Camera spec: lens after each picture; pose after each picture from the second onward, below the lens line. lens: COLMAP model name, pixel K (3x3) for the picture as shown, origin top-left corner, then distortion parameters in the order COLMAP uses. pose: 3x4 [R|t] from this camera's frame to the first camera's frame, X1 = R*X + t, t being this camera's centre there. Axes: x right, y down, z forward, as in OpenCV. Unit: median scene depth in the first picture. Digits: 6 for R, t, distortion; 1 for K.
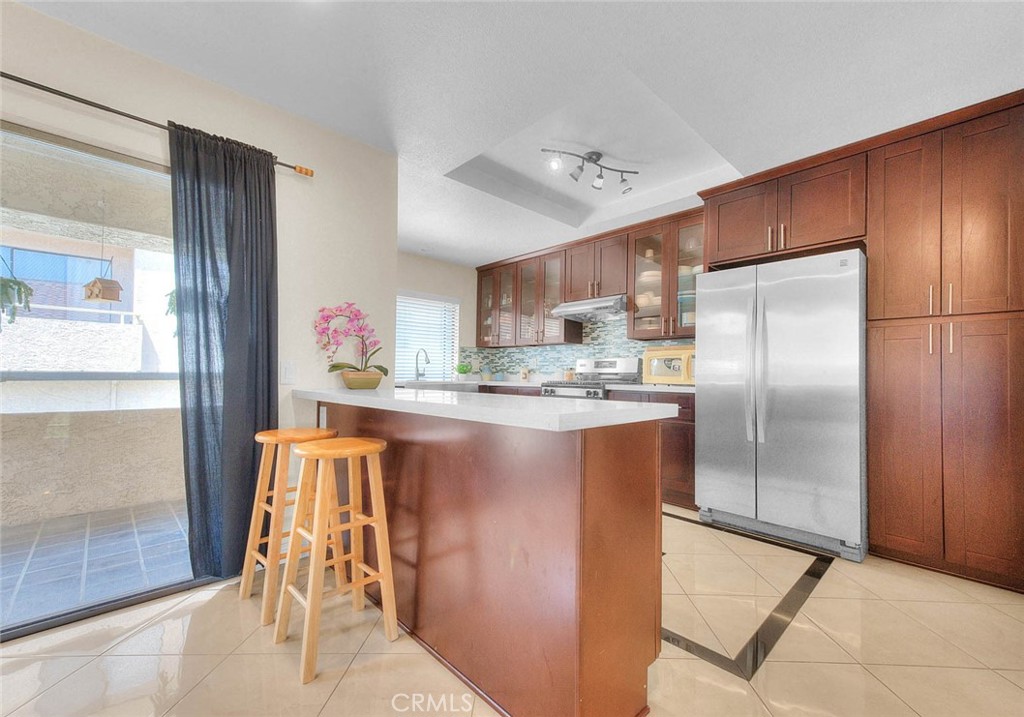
lens RADIAL K [[428.8, 0, 514.4], [0, 428.8, 361.7], [0, 0, 1]] dist [-0.002224, 0.000142]
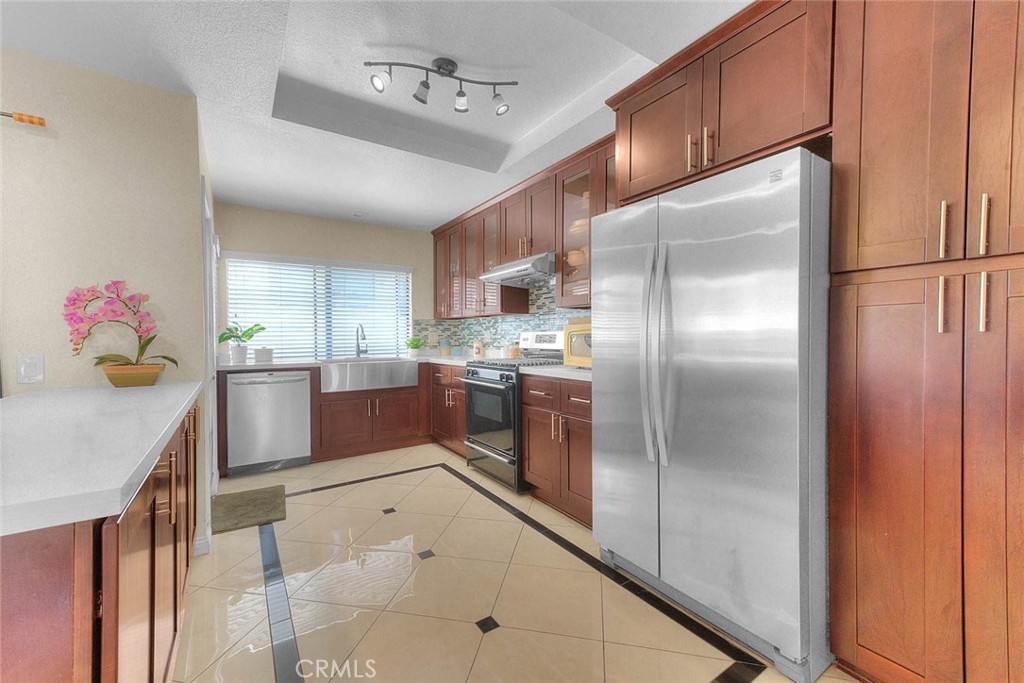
lens RADIAL K [[409.1, 0, 508.1], [0, 409.1, 339.5], [0, 0, 1]] dist [0.003422, 0.000305]
pose [[0.982292, -0.016244, -0.186653, 0.277208], [0.023148, 0.999124, 0.034869, -0.020274], [0.185923, -0.038572, 0.981807, 0.206165]]
